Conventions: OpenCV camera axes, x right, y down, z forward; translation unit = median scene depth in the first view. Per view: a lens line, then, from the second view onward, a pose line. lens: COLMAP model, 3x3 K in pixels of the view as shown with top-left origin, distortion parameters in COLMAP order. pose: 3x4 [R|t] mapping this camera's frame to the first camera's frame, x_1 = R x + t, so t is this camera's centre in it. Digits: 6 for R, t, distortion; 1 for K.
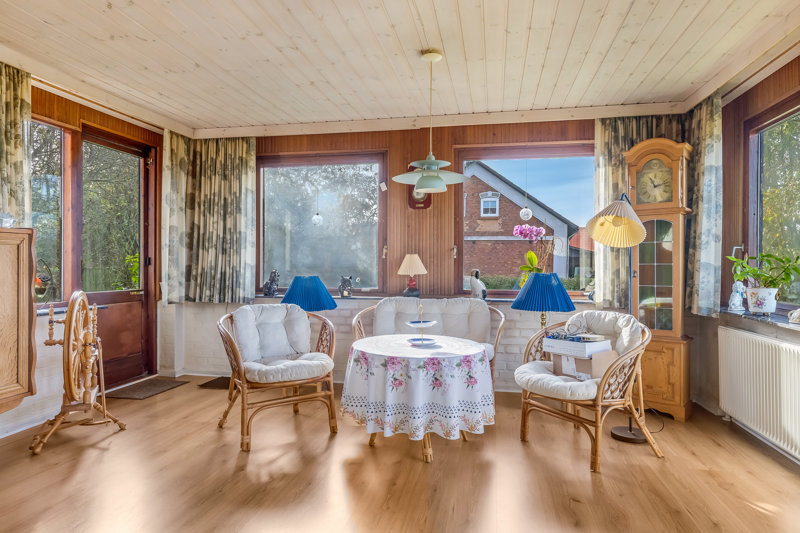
lens RADIAL K [[512.1, 0, 400.0], [0, 512.1, 266.5], [0, 0, 1]] dist [0.003174, 0.000558]
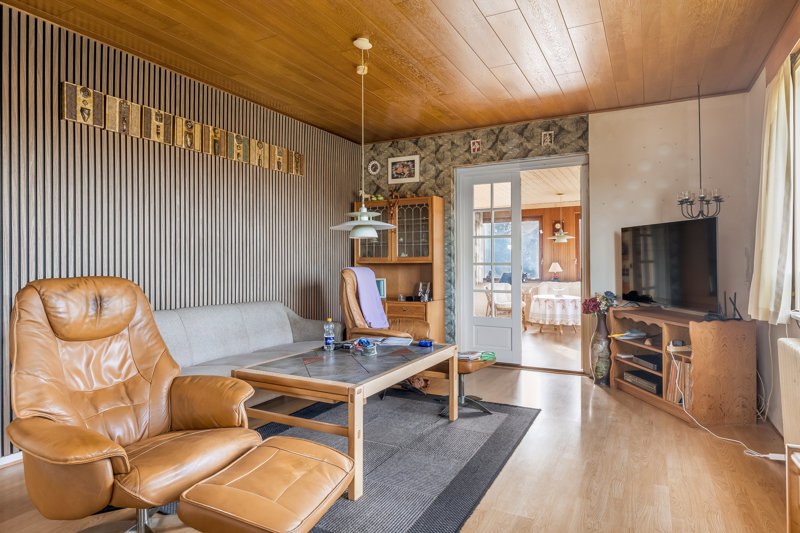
lens RADIAL K [[467.9, 0, 400.0], [0, 467.9, 266.5], [0, 0, 1]] dist [-0.000277, -0.000031]
pose [[0.954715, -0.007545, -0.297425, -0.023676], [0.008333, 0.999964, 0.001379, -0.023026], [0.297404, -0.003795, 0.954744, -1.675820]]
